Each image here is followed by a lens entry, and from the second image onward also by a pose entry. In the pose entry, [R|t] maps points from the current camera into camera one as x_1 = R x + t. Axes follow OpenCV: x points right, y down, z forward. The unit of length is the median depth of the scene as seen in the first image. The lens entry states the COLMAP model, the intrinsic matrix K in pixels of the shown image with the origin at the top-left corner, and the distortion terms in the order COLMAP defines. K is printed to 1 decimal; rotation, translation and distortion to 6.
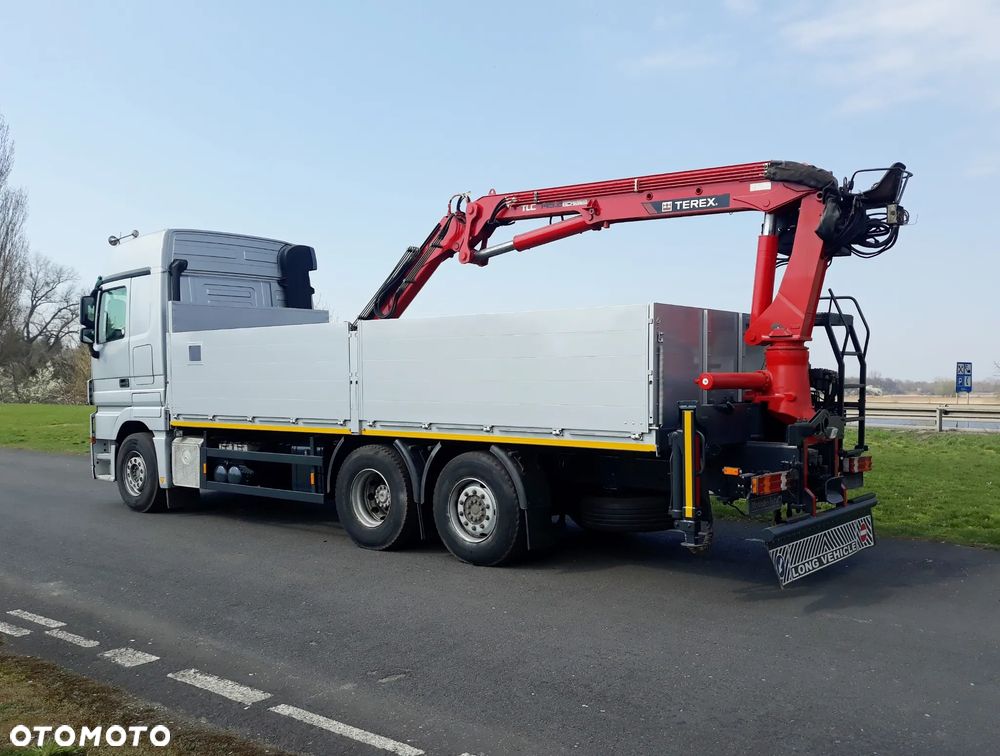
lens RADIAL K [[925.6, 0, 495.6], [0, 925.6, 375.0], [0, 0, 1]] dist [0.041184, 0.000000]
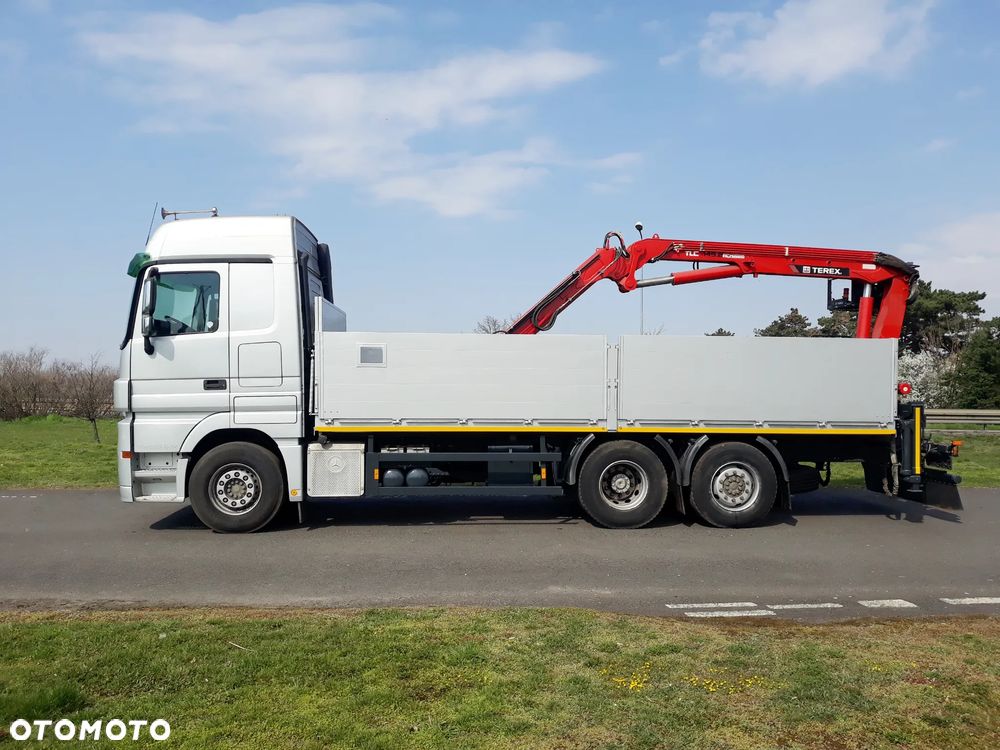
lens RADIAL K [[848.1, 0, 505.5], [0, 848.1, 366.8], [0, 0, 1]] dist [0.011823, -0.038480]
pose [[0.717960, 0.019237, 0.695818, -0.975086], [-0.015512, 0.999812, -0.011636, -0.003515], [-0.695911, -0.002439, 0.718124, 0.323517]]
